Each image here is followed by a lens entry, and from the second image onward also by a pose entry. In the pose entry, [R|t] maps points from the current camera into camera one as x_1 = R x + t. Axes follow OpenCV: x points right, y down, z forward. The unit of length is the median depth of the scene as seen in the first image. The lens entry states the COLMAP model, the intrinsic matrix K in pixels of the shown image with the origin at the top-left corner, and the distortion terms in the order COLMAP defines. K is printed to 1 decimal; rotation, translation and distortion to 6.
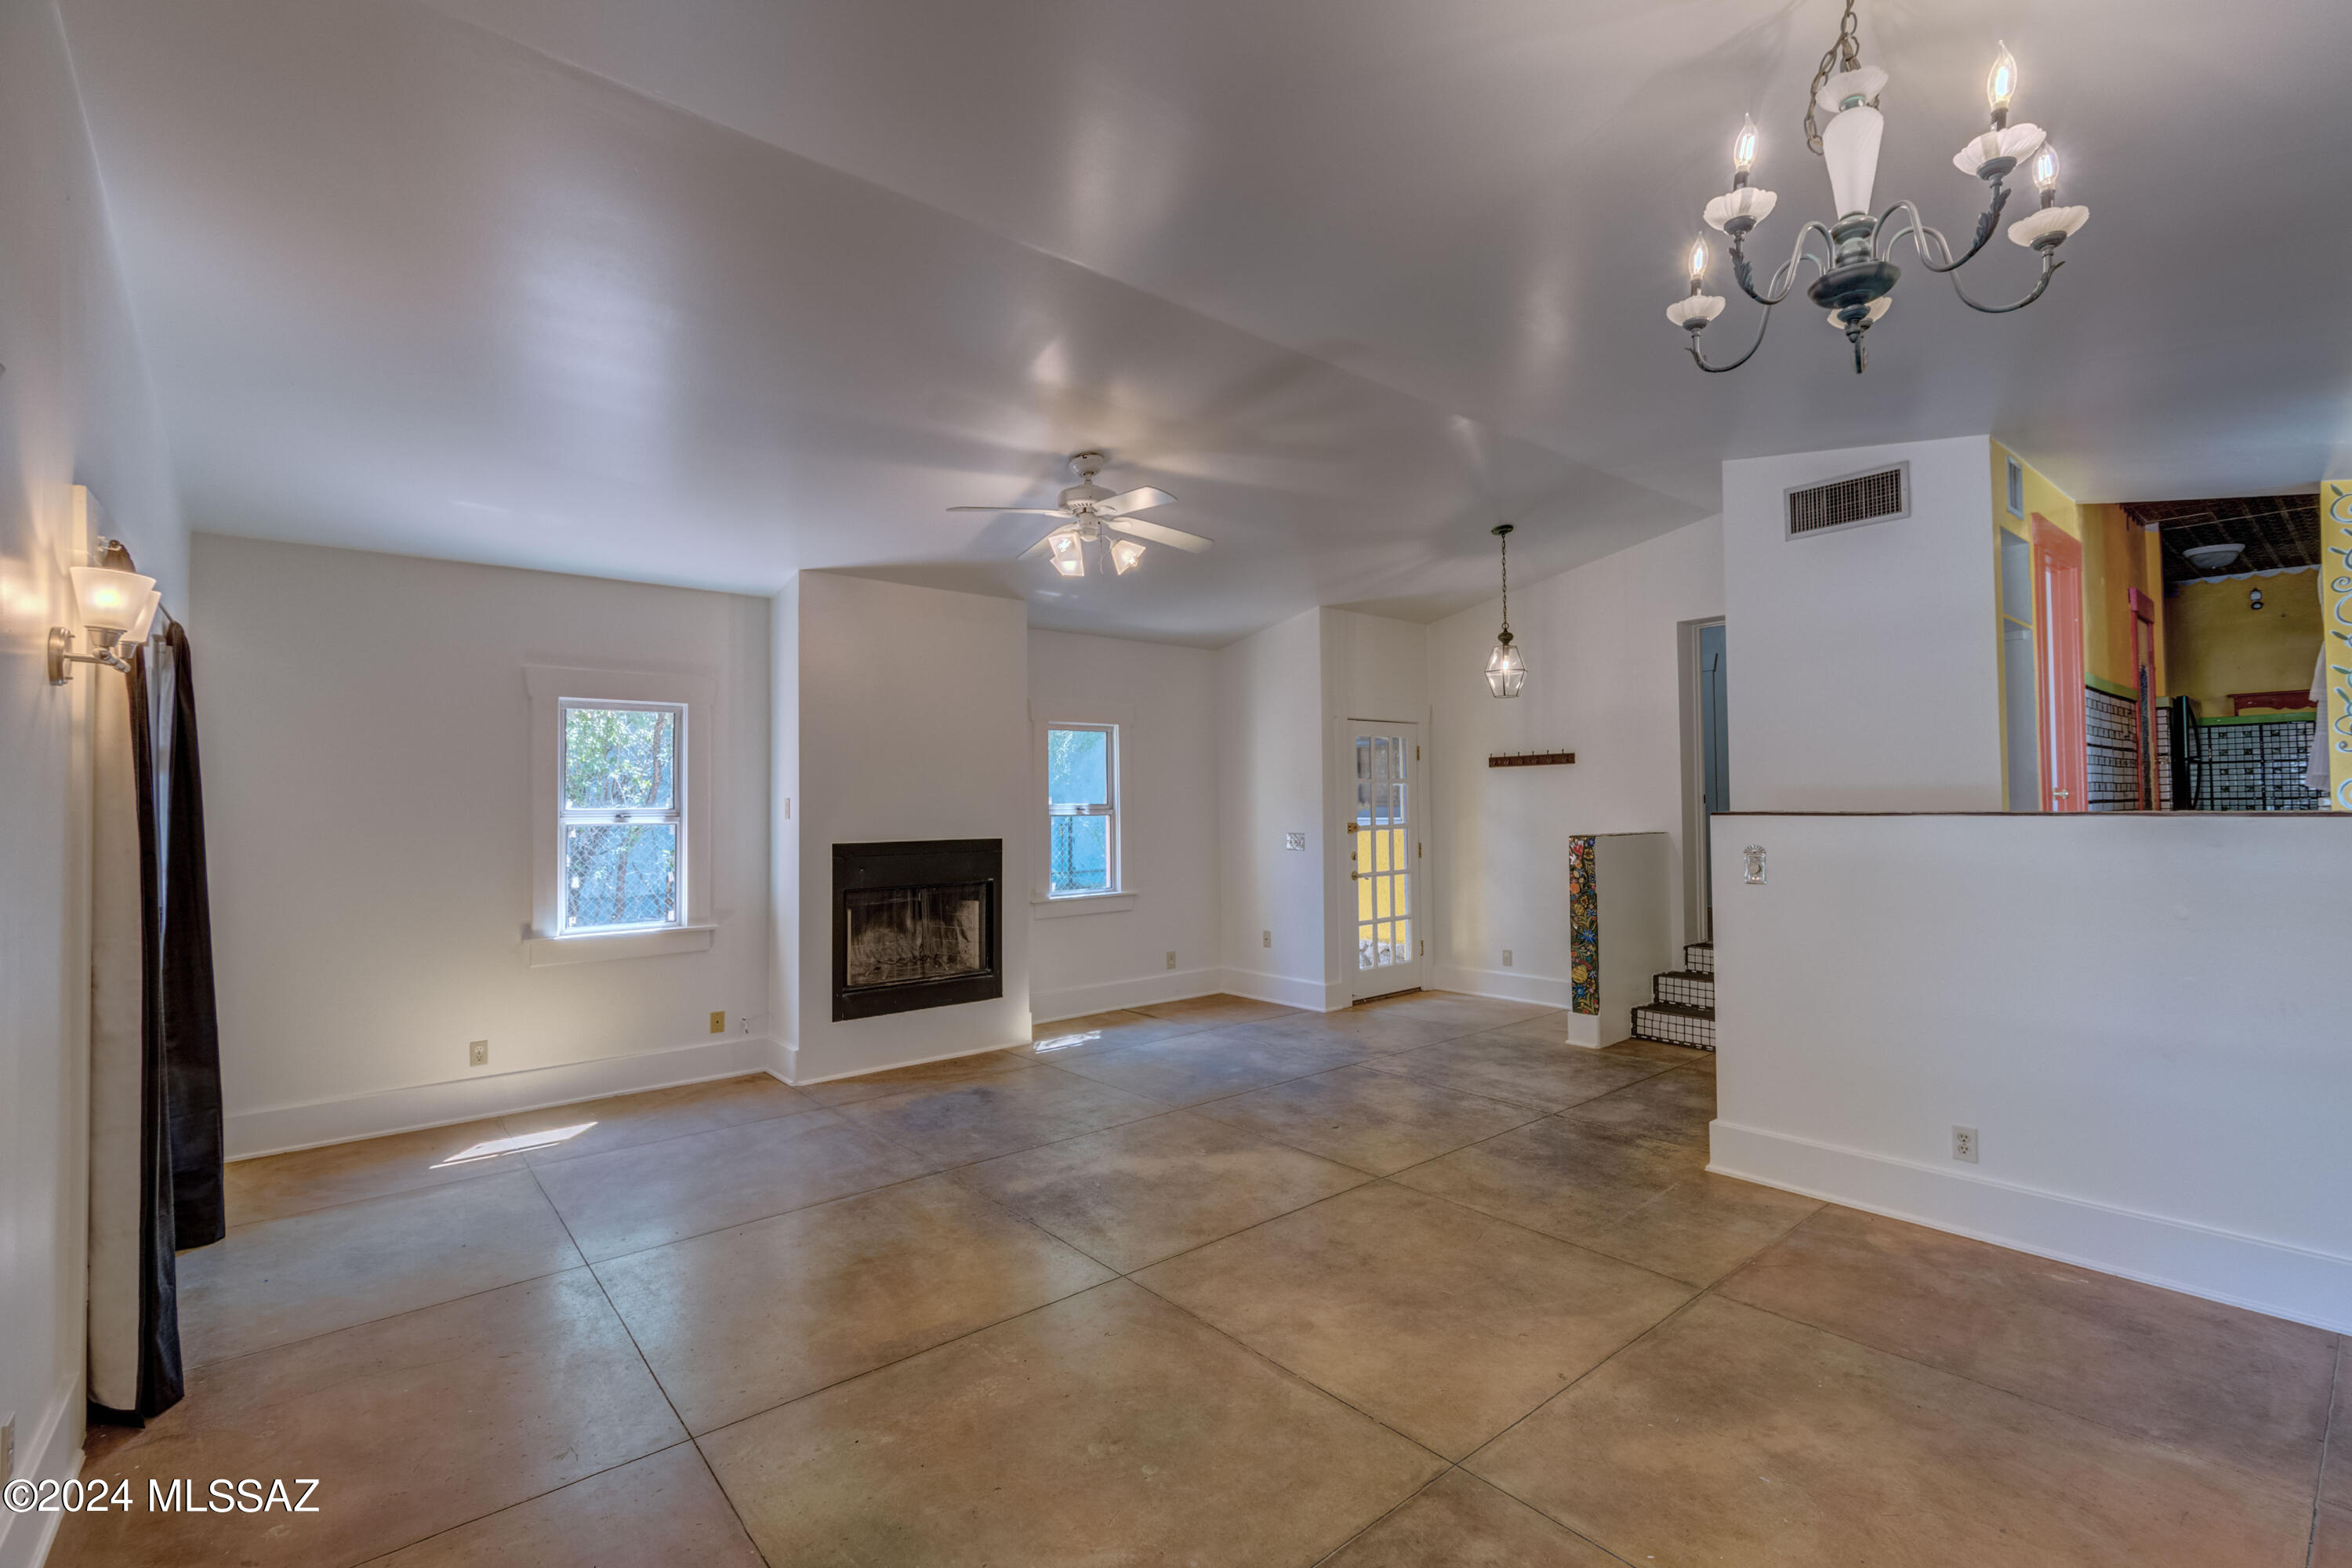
lens RADIAL K [[1046.3, 0, 1201.9], [0, 1046.3, 792.9], [0, 0, 1]] dist [0.000418, -0.000878]
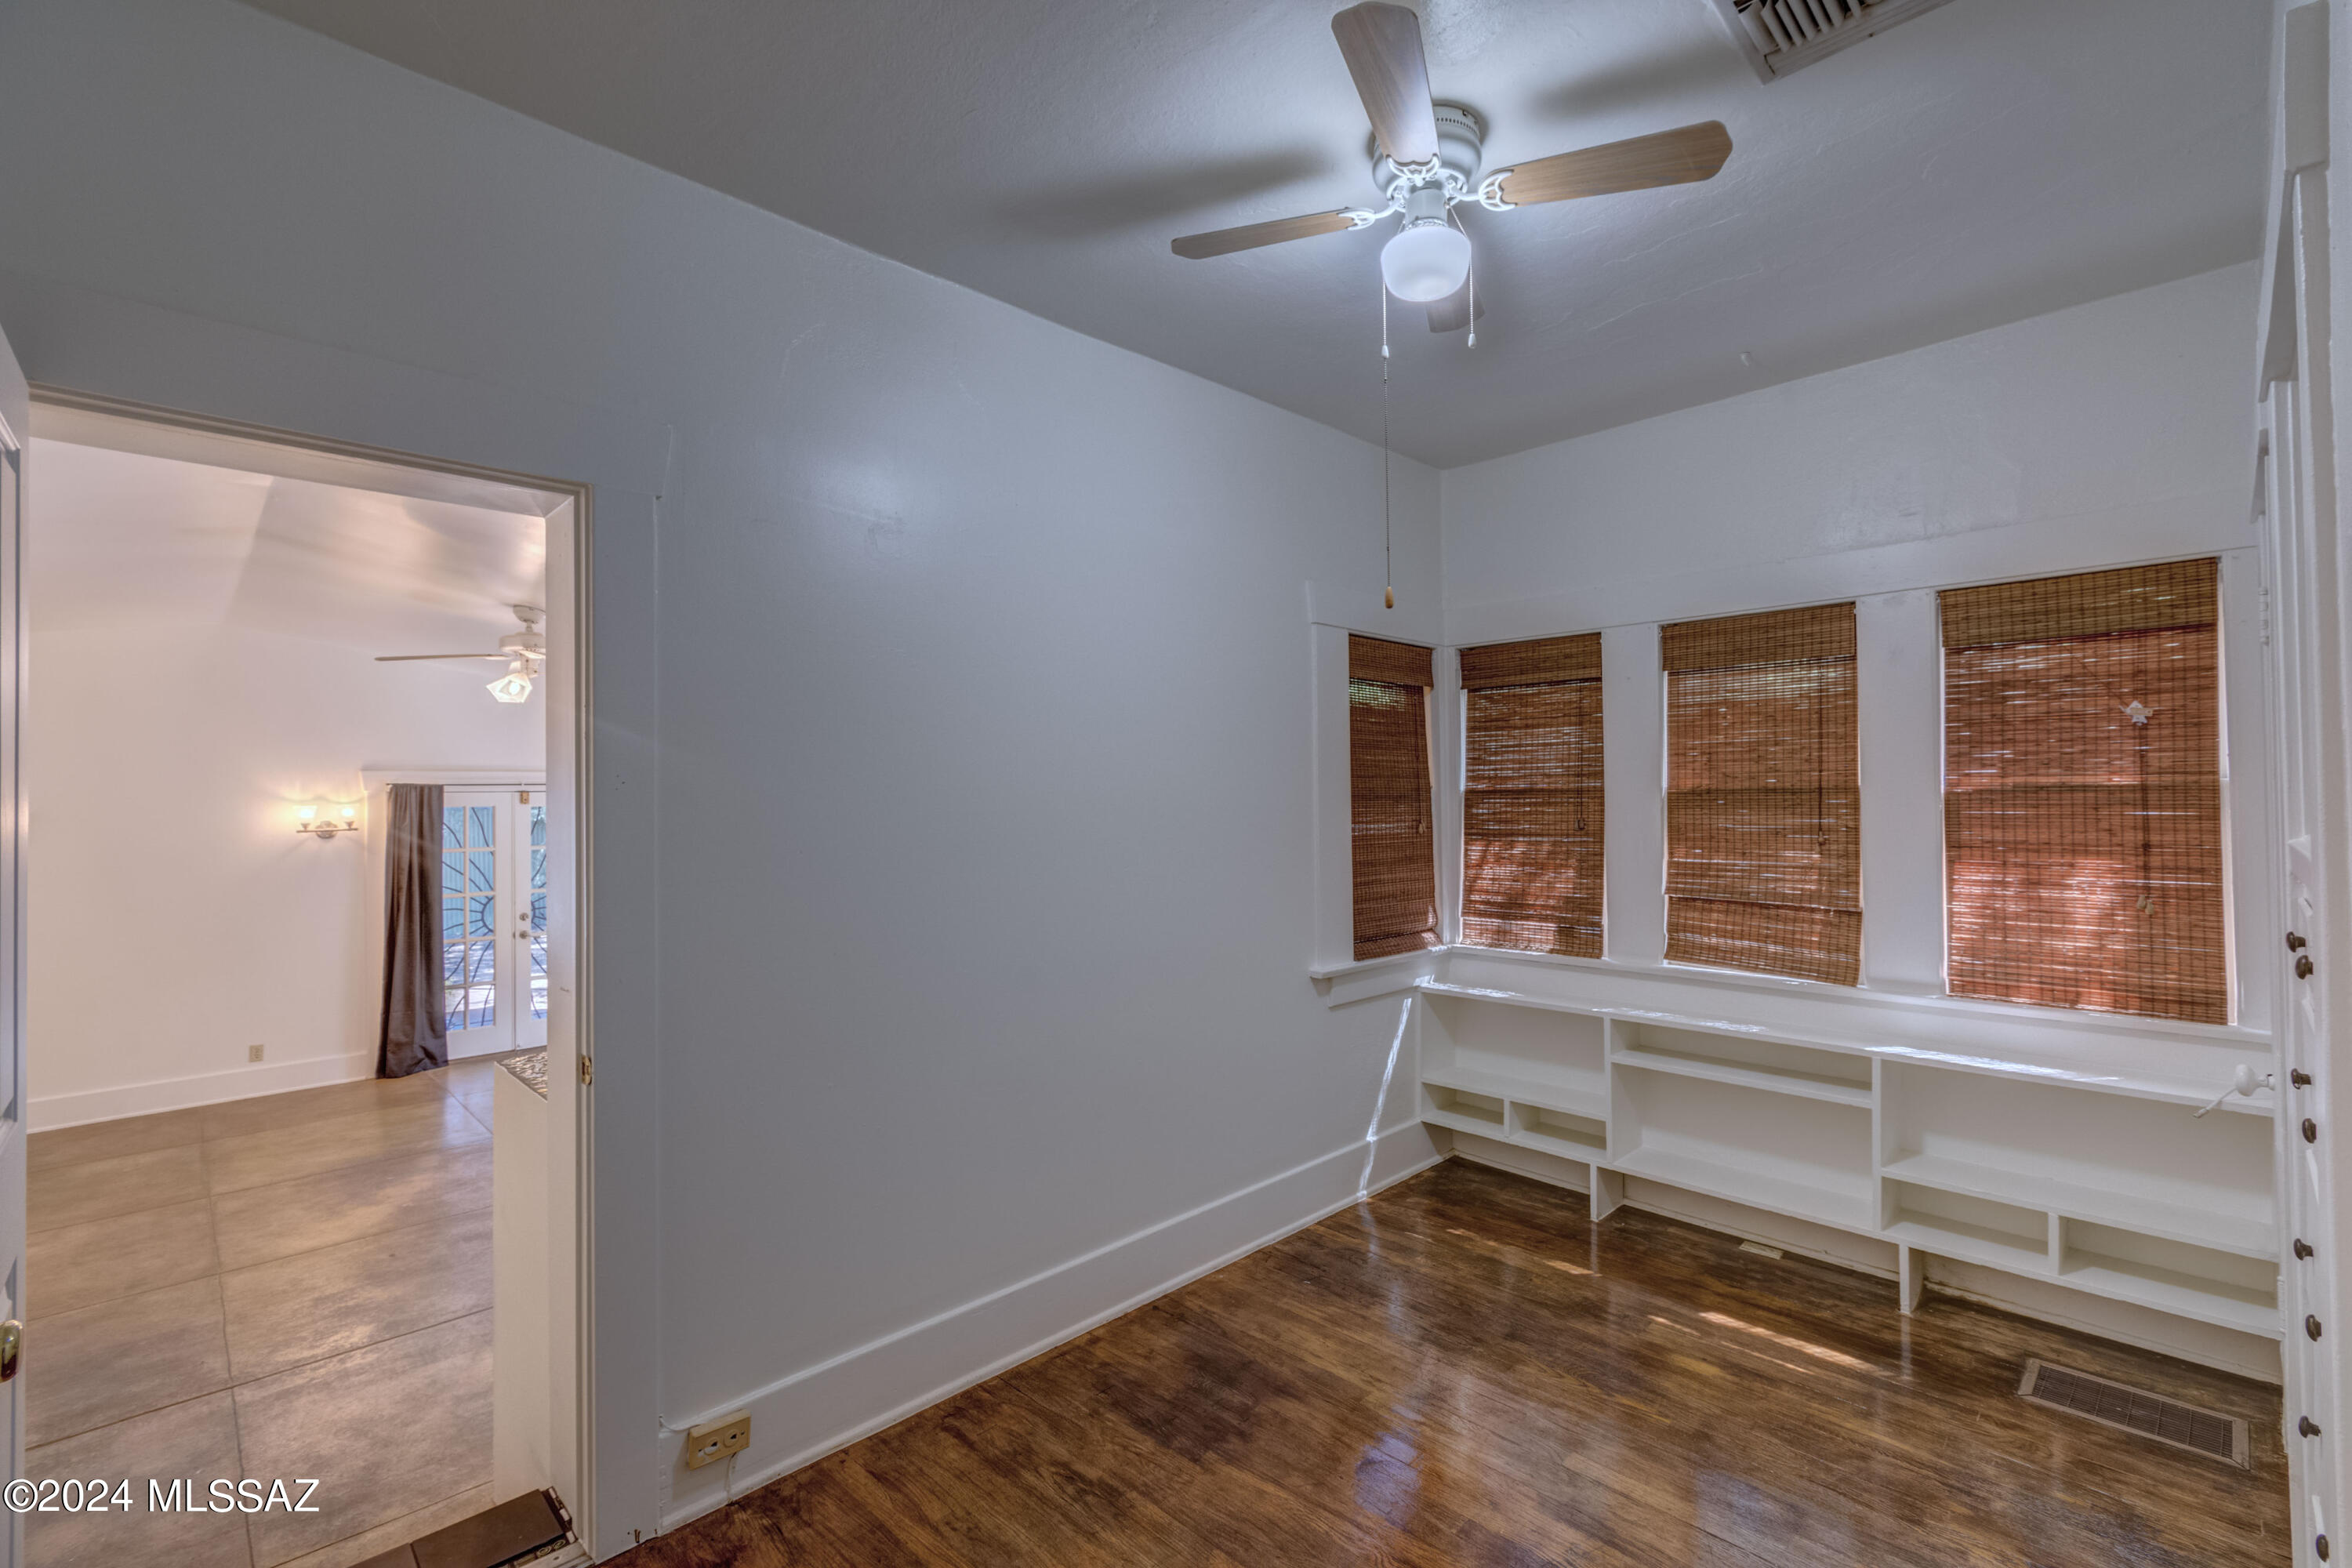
lens RADIAL K [[1026.7, 0, 1176.0], [0, 1026.7, 784.0], [0, 0, 1]] dist [0.001536, 0.000040]
pose [[0.072946, 0.003834, -0.997329, 0.936471], [0.026281, 0.999638, 0.005766, -0.089801], [0.996990, -0.026632, 0.072818, 1.372113]]
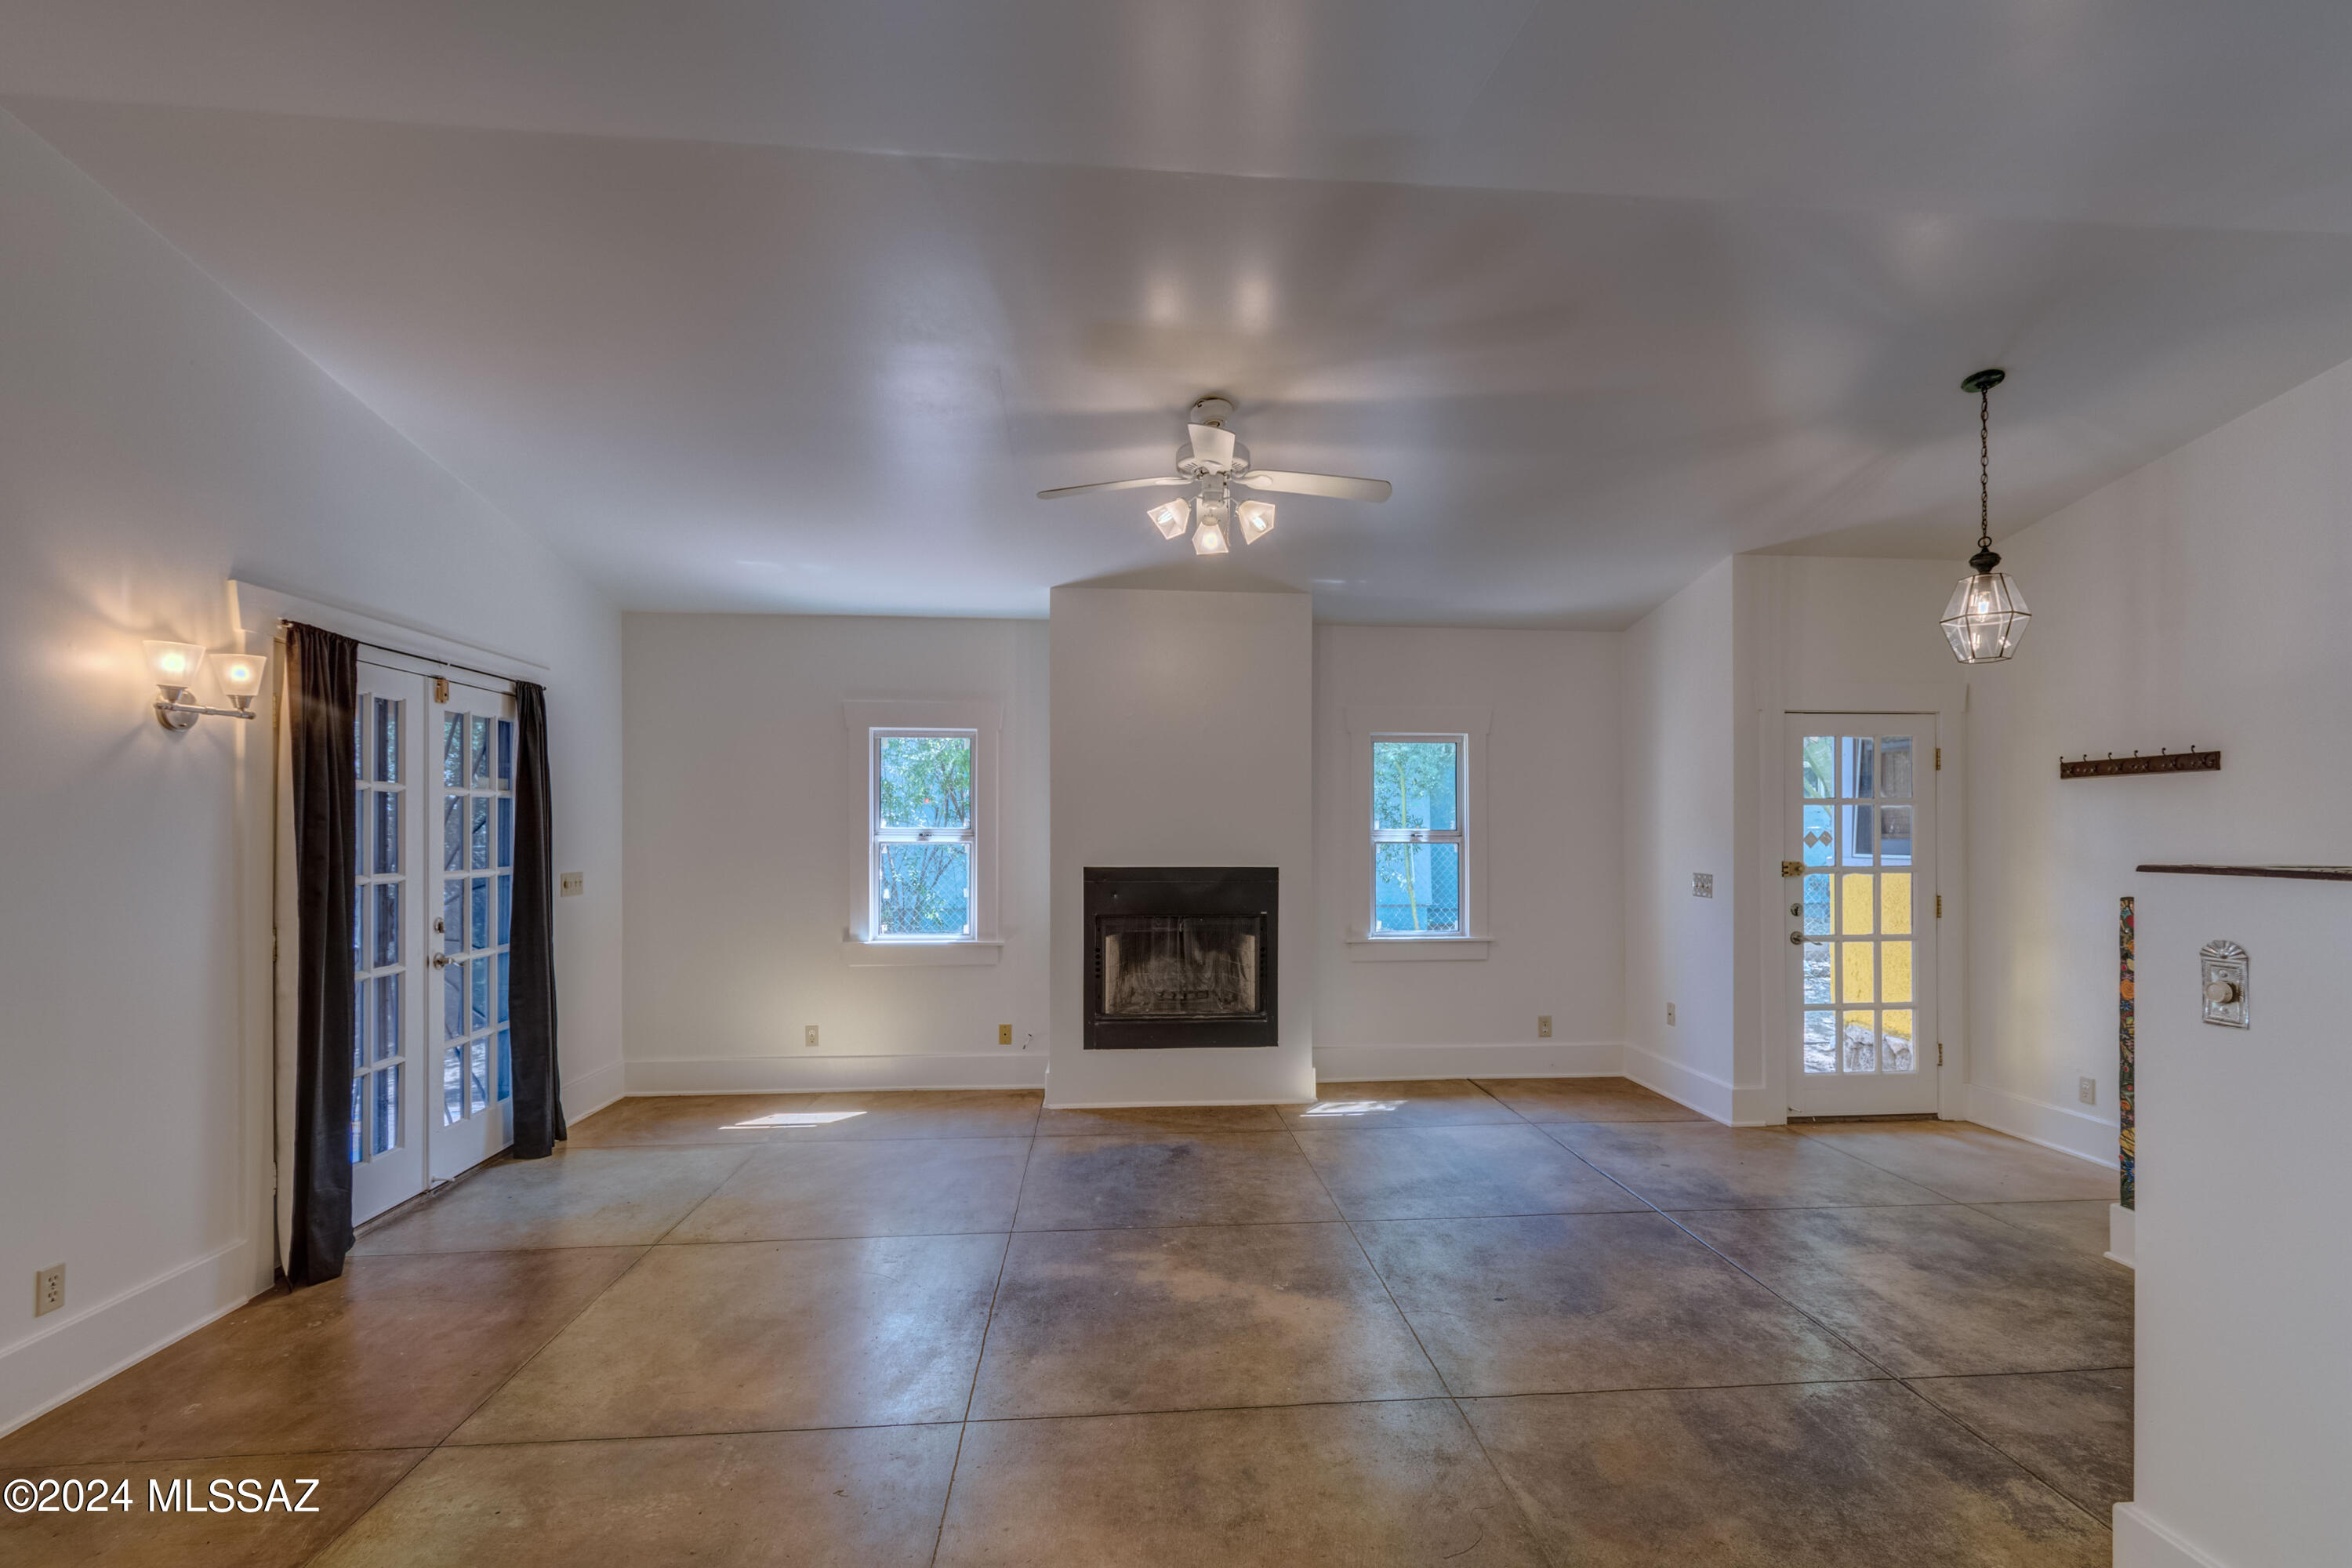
lens RADIAL K [[1061.2, 0, 1187.5], [0, 1061.2, 838.7], [0, 0, 1]] dist [0.012966, -0.011250]
pose [[0.811948, 0.018513, -0.583437, 0.299530], [-0.005398, 0.999692, 0.024209, -0.002105], [0.583705, -0.016507, 0.811798, 0.253459]]
